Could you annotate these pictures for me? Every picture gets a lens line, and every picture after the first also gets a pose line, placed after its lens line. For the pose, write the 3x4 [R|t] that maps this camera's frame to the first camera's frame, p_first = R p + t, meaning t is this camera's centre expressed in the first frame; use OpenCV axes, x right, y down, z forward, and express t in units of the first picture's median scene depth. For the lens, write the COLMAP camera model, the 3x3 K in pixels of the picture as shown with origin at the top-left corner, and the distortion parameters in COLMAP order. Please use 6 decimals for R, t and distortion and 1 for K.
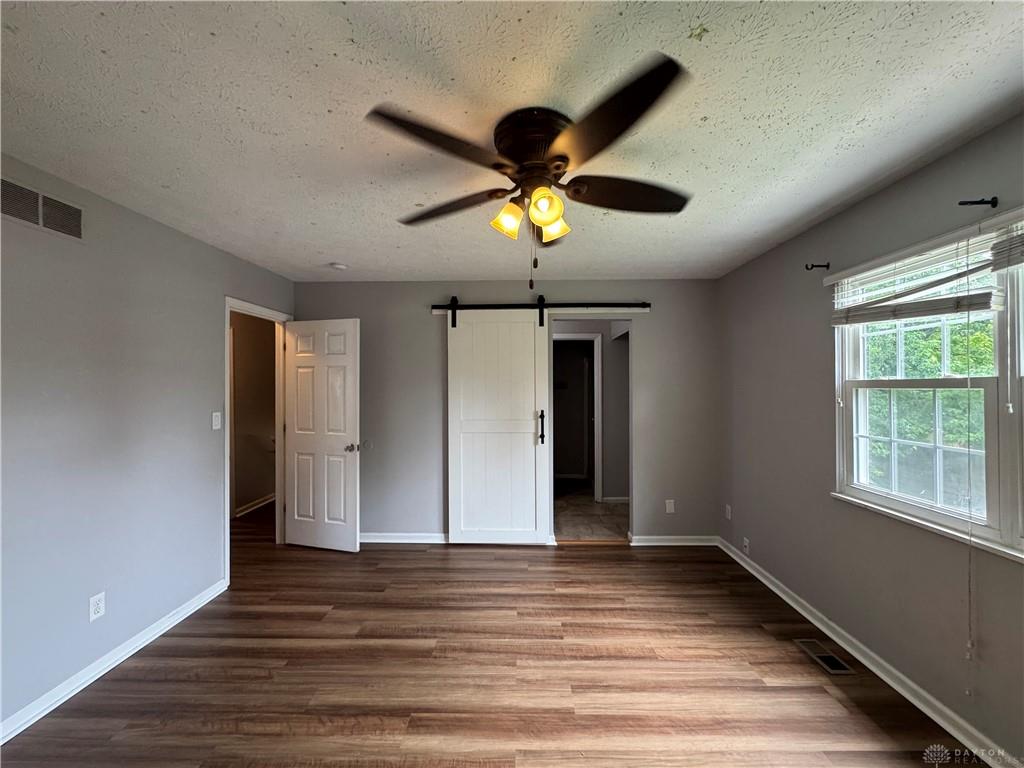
lens RADIAL K [[410.7, 0, 512.0], [0, 410.7, 384.0], [0, 0, 1]] dist [-0.001506, -0.000226]
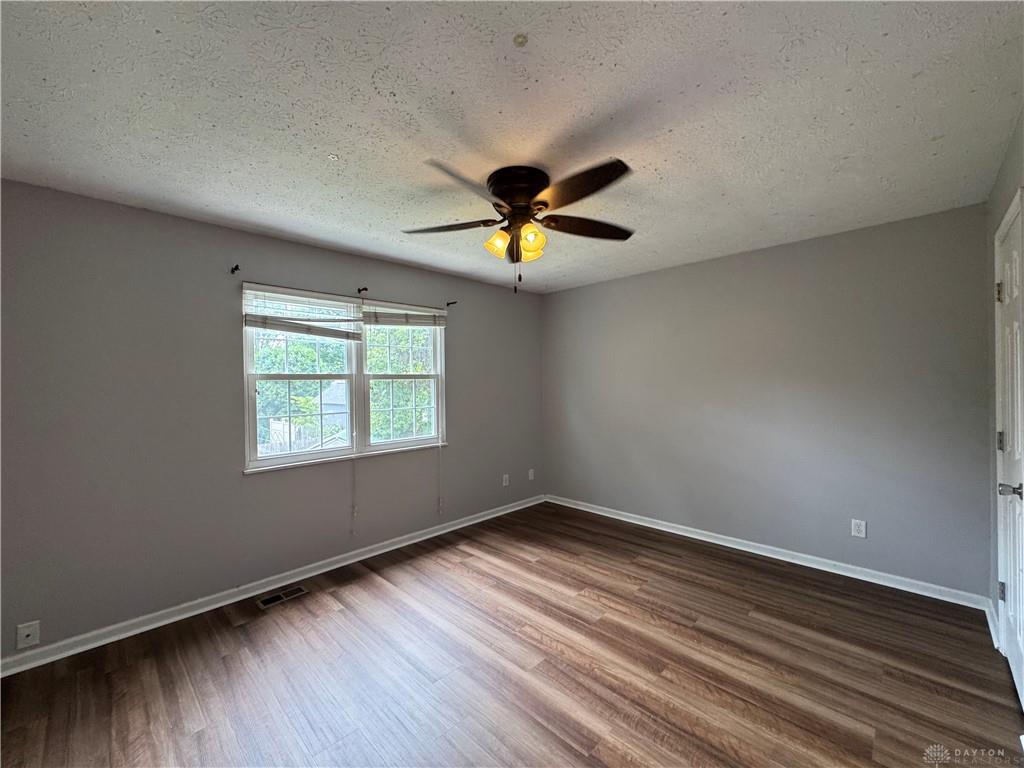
lens RADIAL K [[410.7, 0, 512.0], [0, 410.7, 384.0], [0, 0, 1]] dist [-0.001506, -0.000226]
pose [[-0.721161, 0.014026, 0.692625, -0.684301], [0.012284, 0.999897, -0.007459, 0.048539], [-0.692658, 0.003129, -0.721259, 1.613057]]
